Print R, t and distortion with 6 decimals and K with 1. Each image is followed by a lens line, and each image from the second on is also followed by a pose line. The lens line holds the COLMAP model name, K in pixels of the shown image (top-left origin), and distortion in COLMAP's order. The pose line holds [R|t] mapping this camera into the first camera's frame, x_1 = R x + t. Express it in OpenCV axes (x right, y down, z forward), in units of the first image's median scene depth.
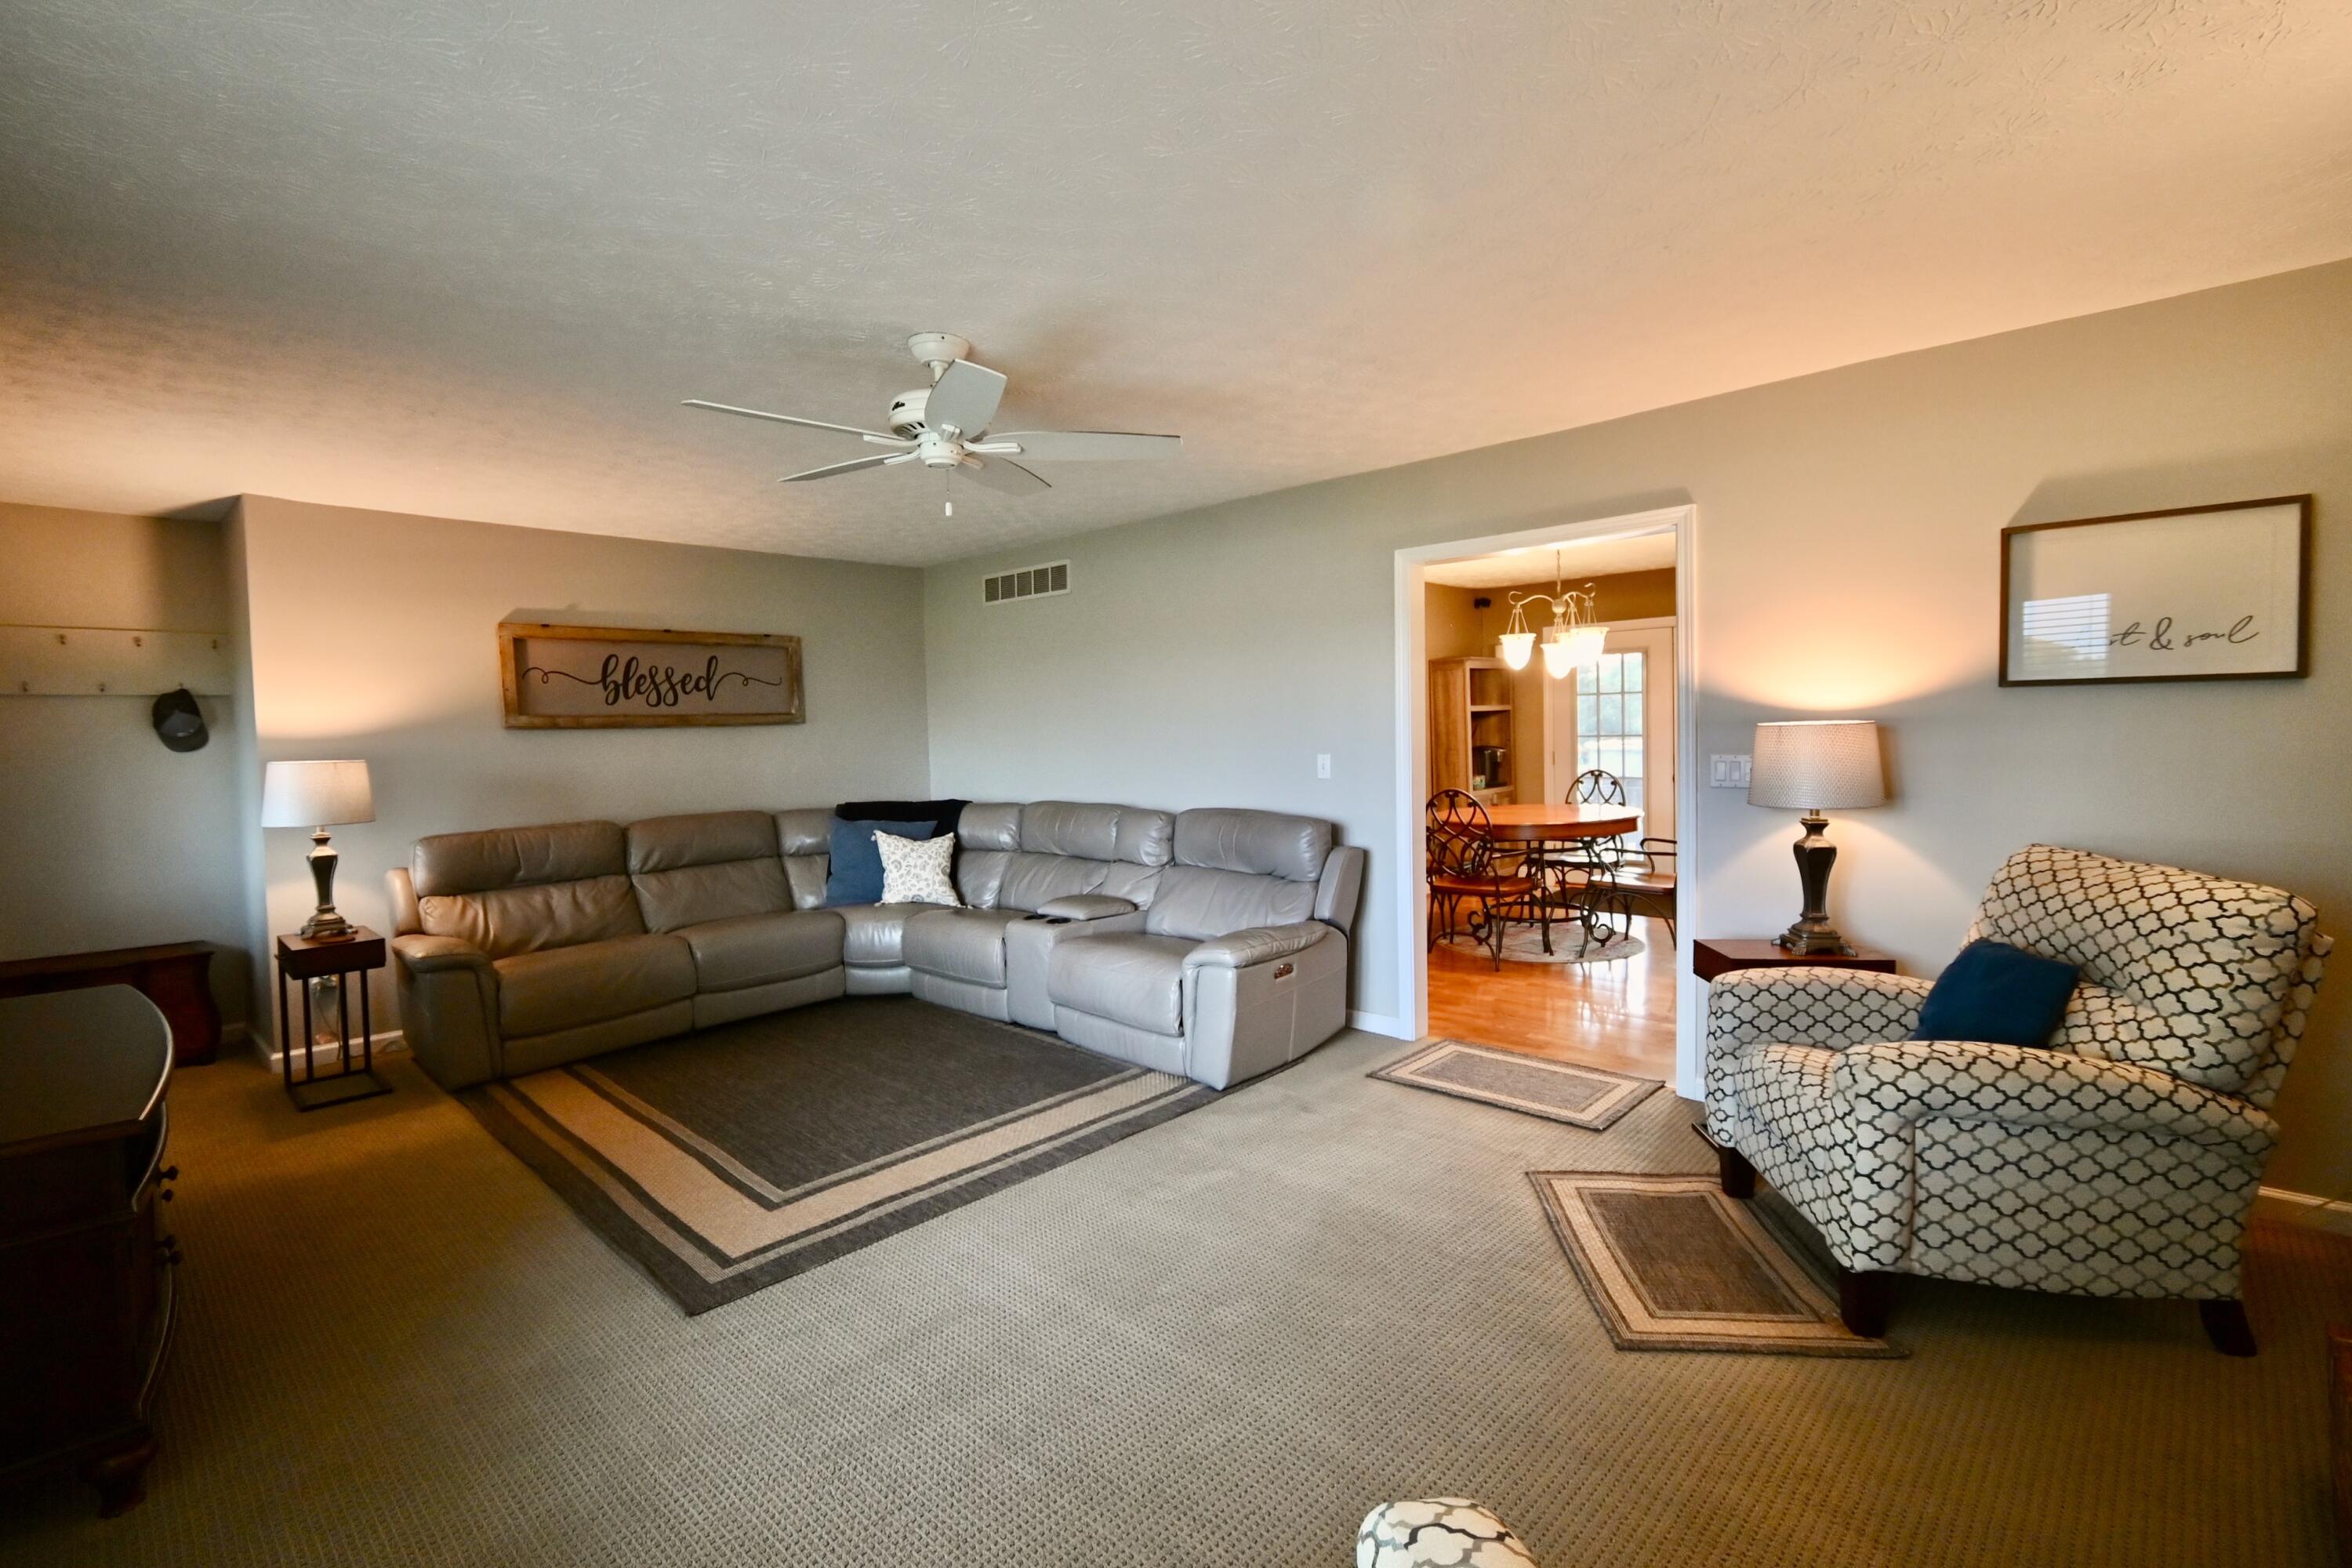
lens RADIAL K [[1052.4, 0, 1141.1], [0, 1052.4, 767.8], [0, 0, 1]] dist [0.015697, 0.000332]
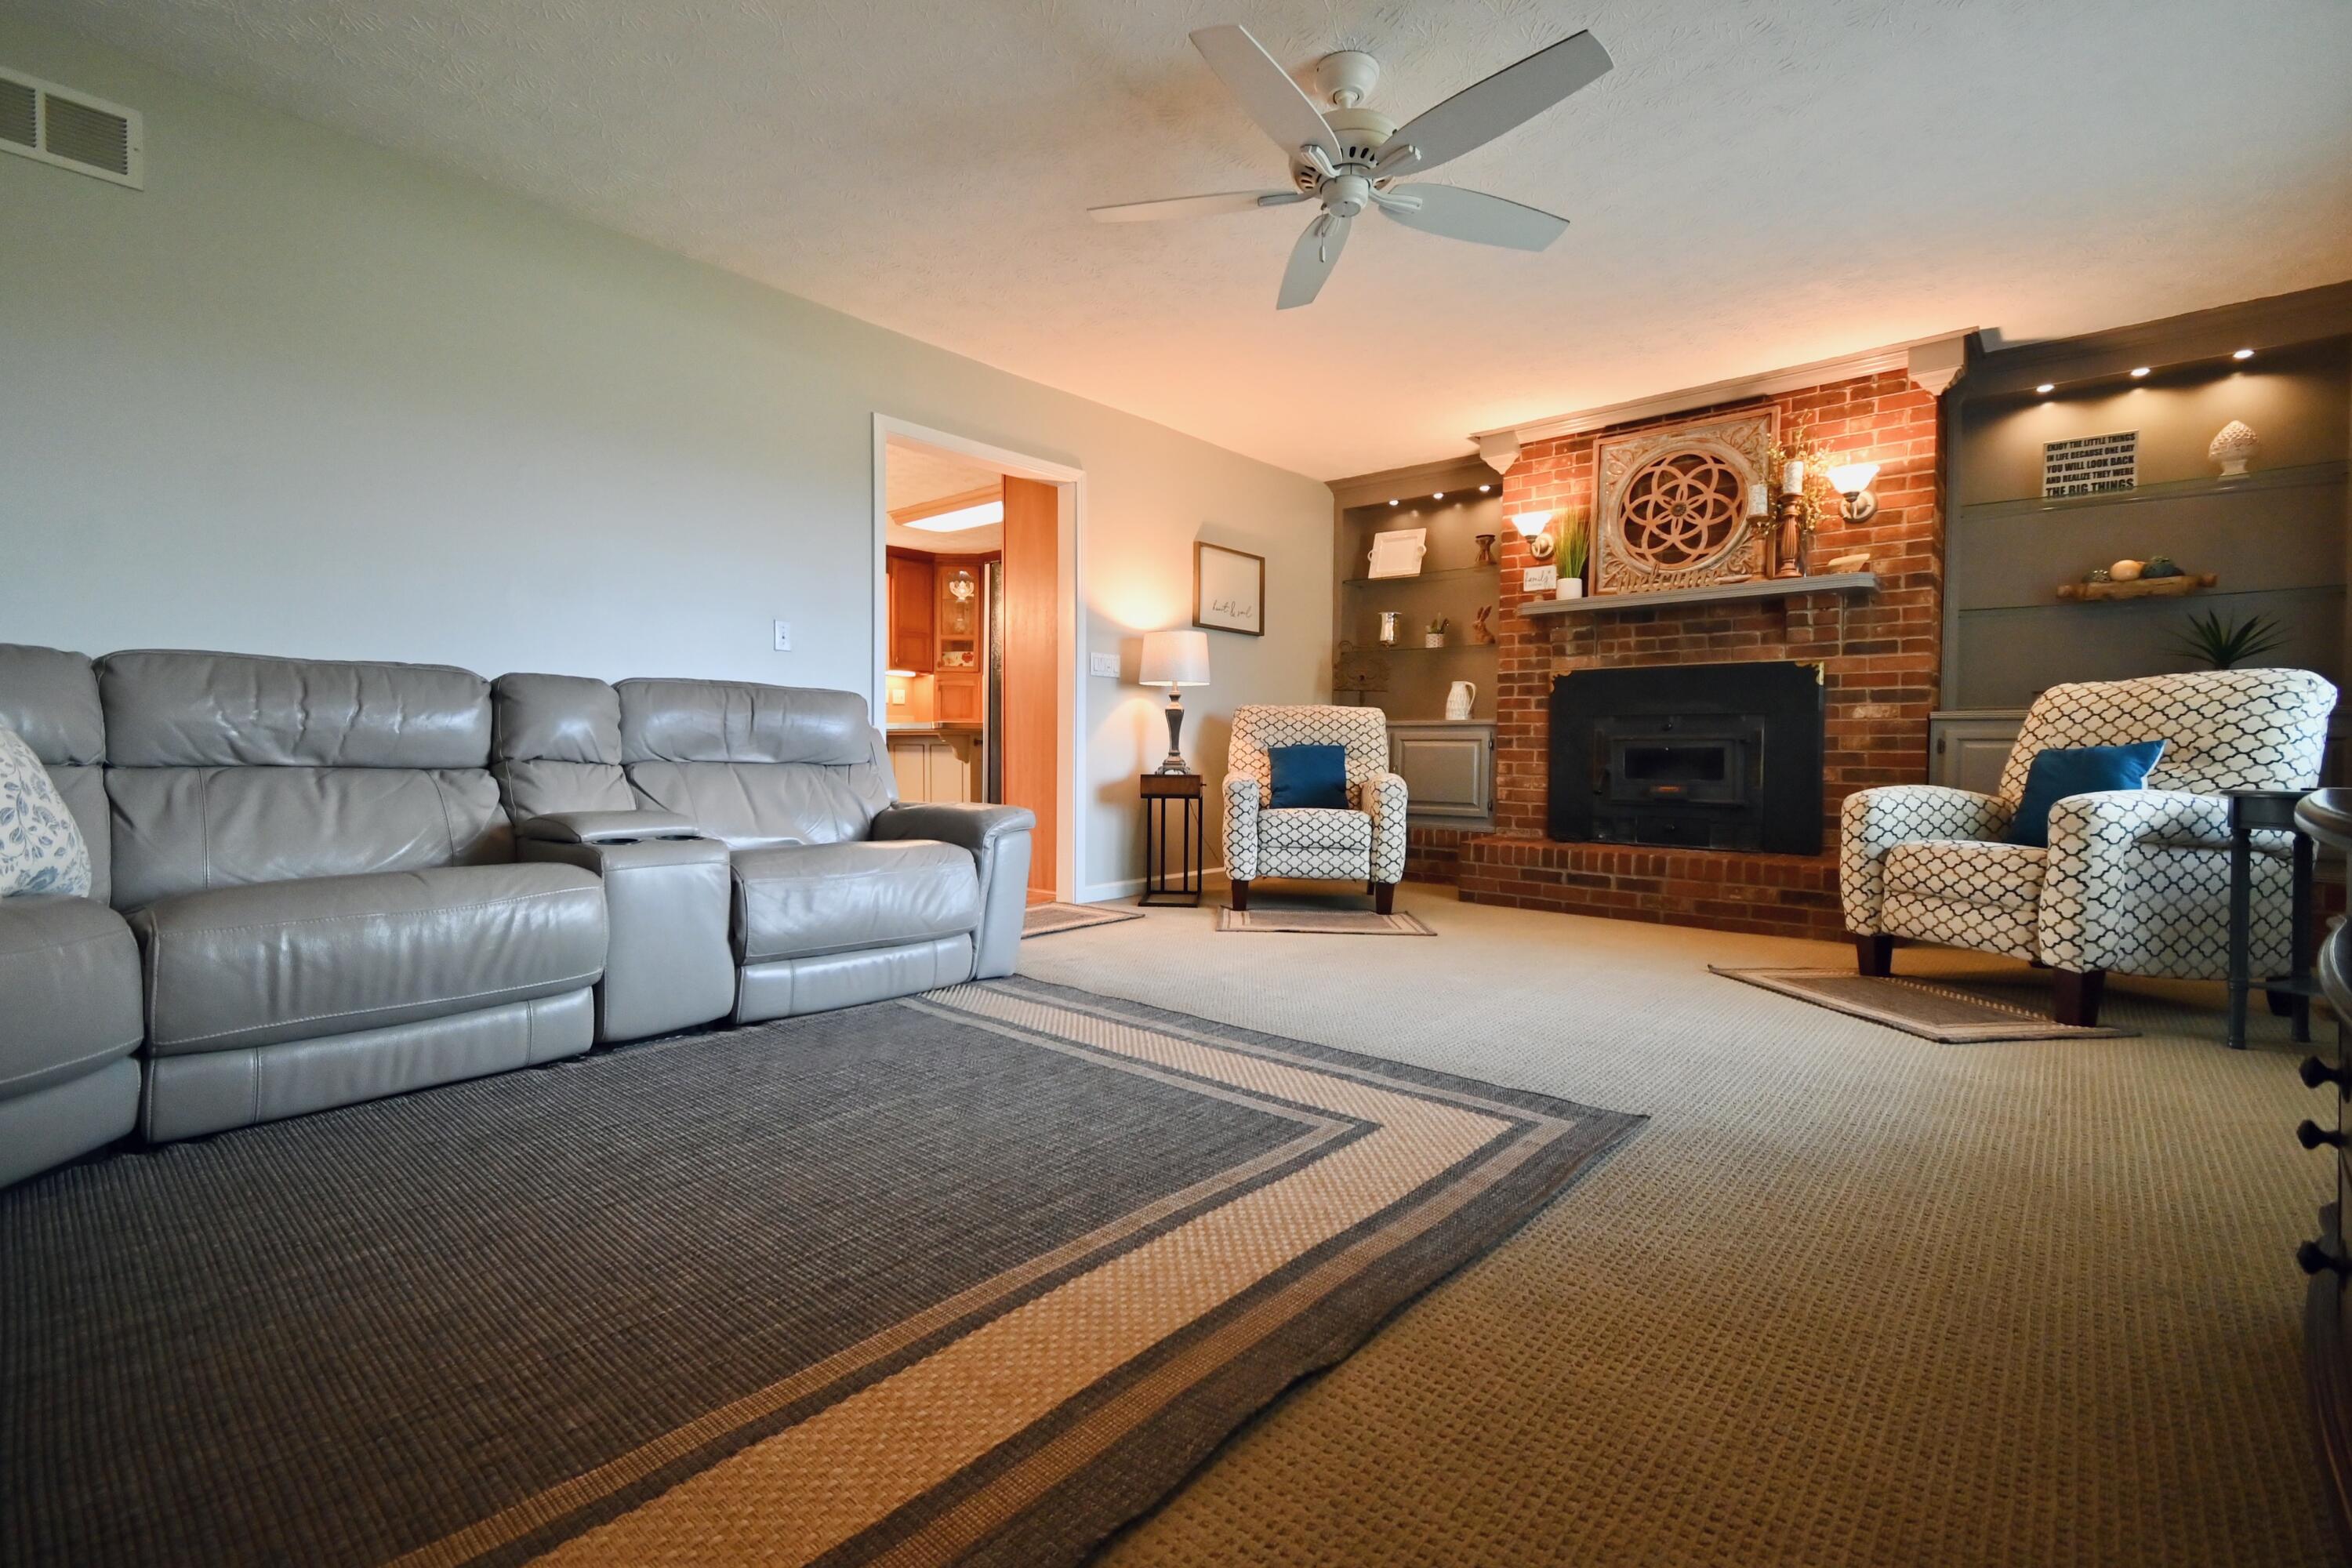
lens RADIAL K [[1036.4, 0, 1170.2], [0, 1036.4, 773.0], [0, 0, 1]] dist [0.004454, 0.000753]
pose [[-0.052138, 0.000745, 0.998640, -0.653900], [0.036409, 0.999336, 0.001156, 0.115862], [-0.997976, 0.036420, -0.052131, 0.743703]]
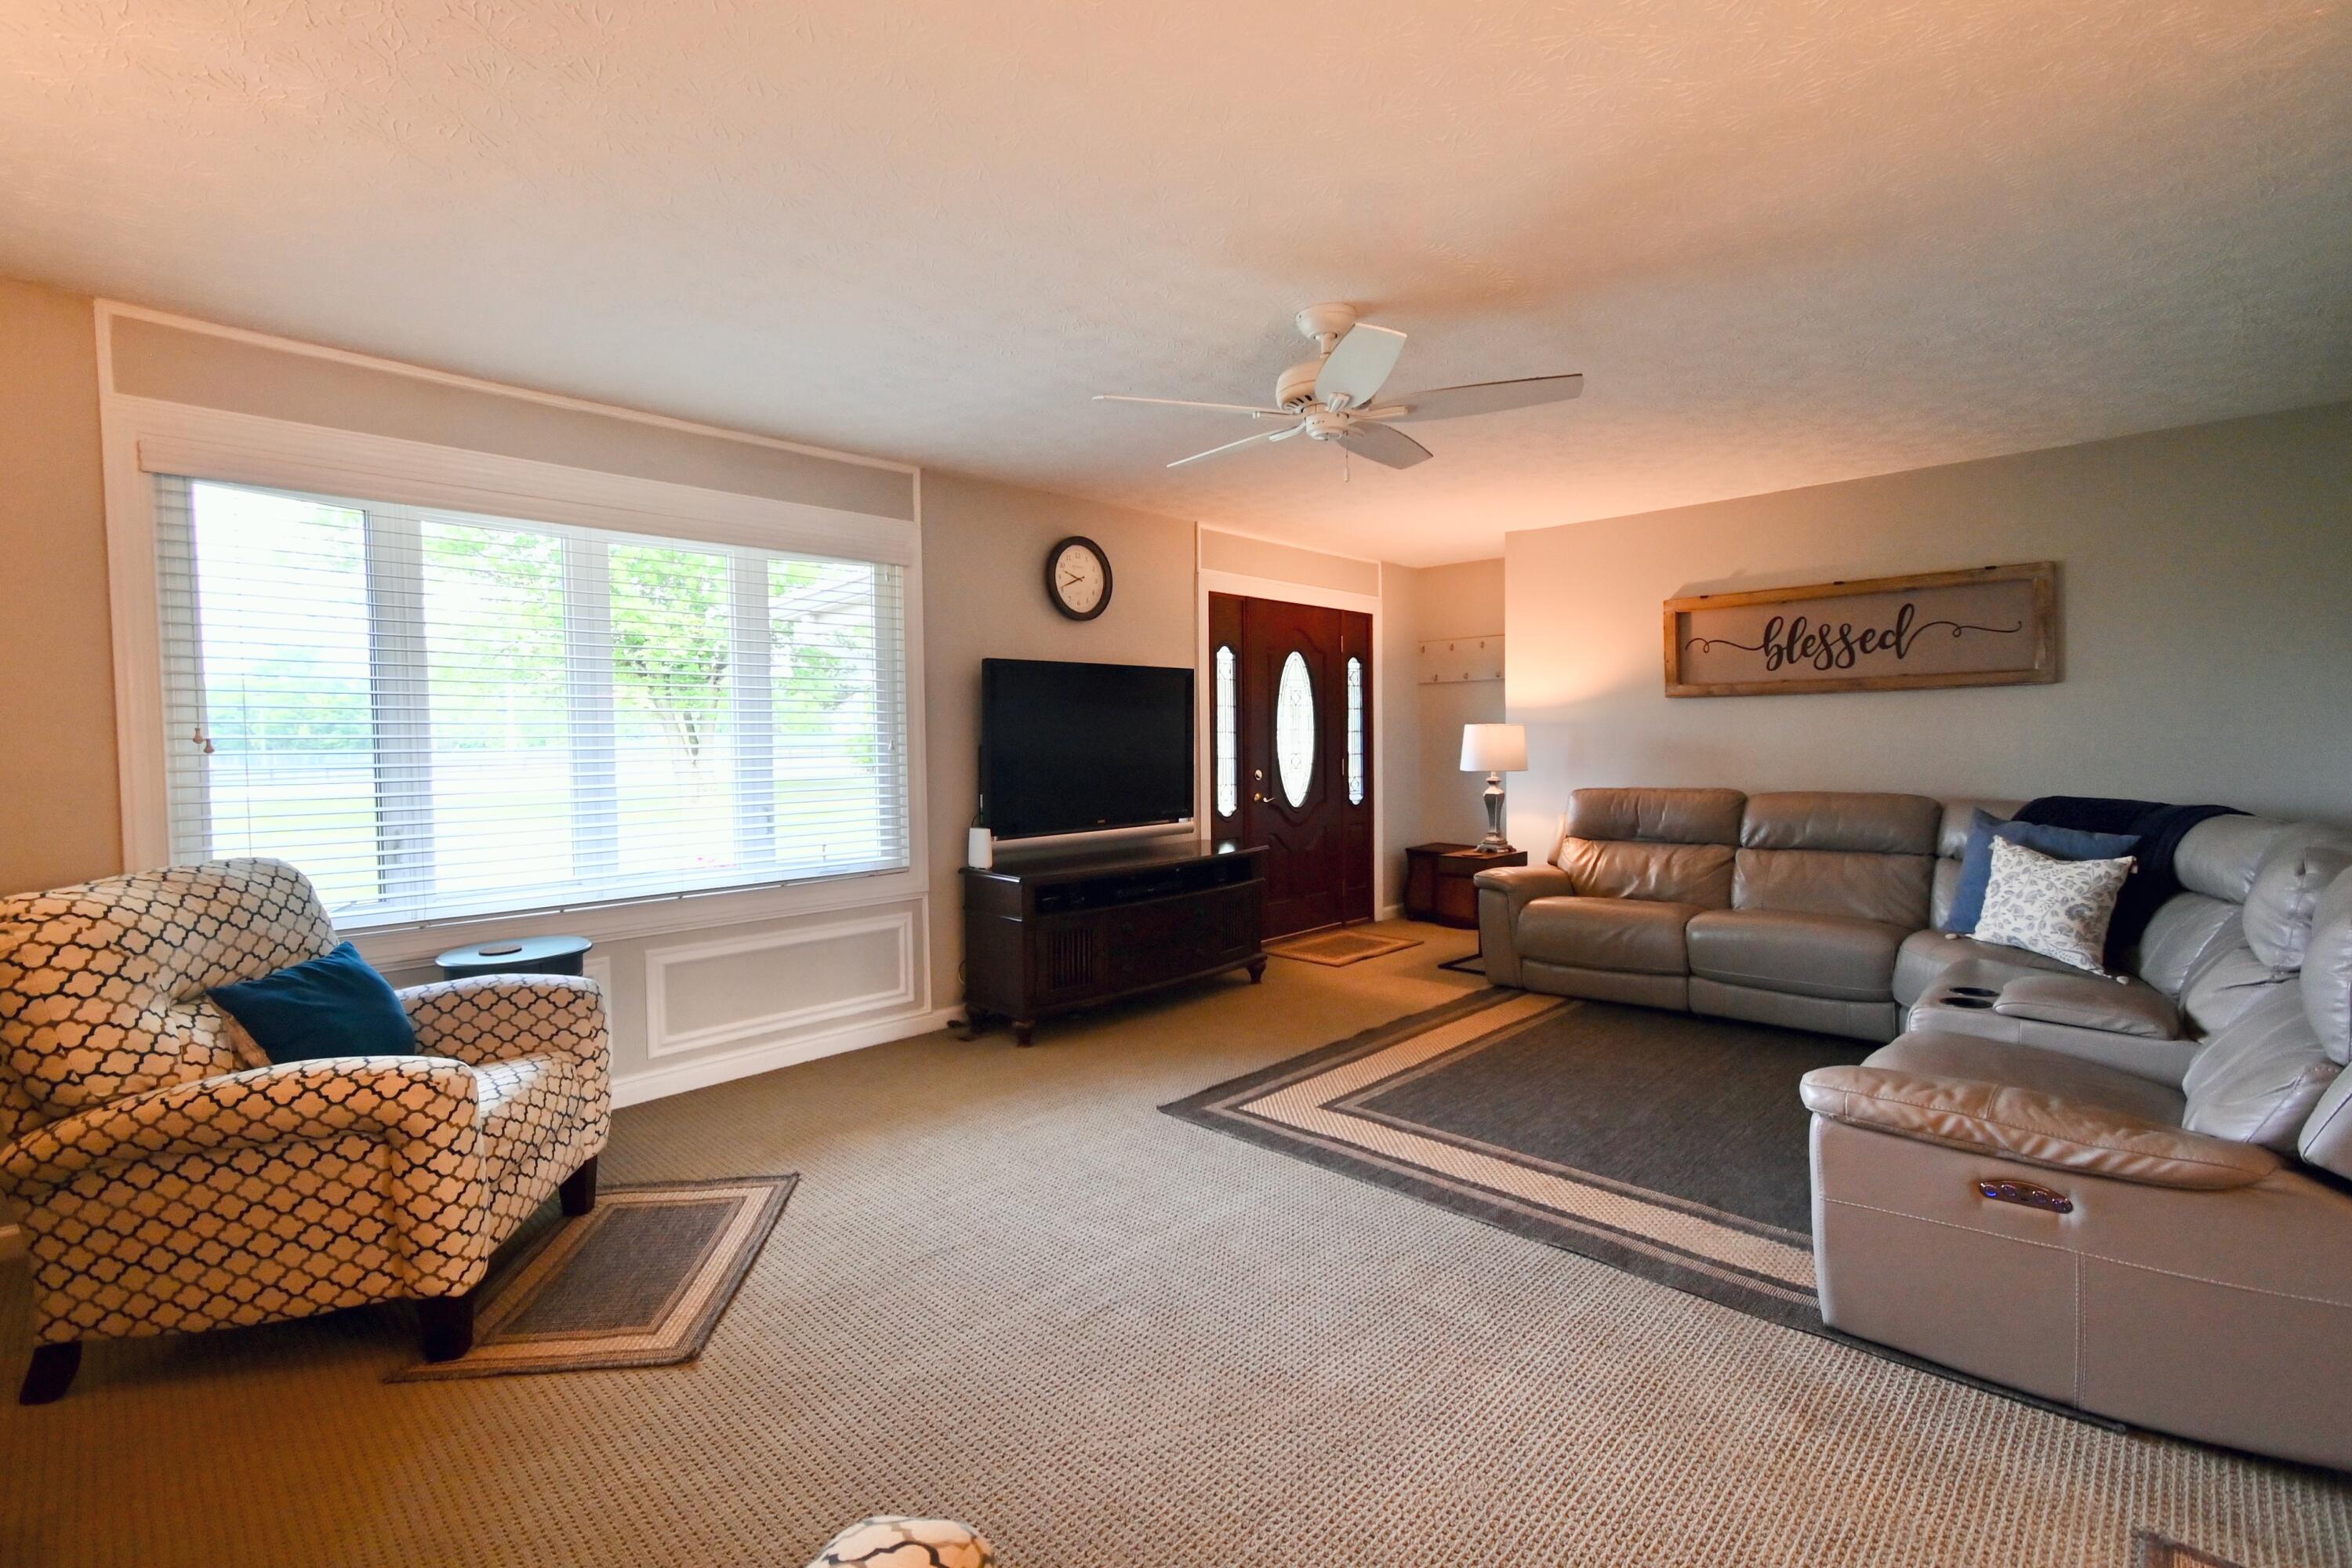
lens RADIAL K [[1036.4, 0, 1170.2], [0, 1036.4, 773.0], [0, 0, 1]] dist [0.004454, 0.000753]
pose [[0.002671, 0.058315, -0.998295, 0.501844], [-0.021600, 0.998069, 0.058244, -0.011739], [0.999763, 0.021407, 0.003925, 0.524544]]
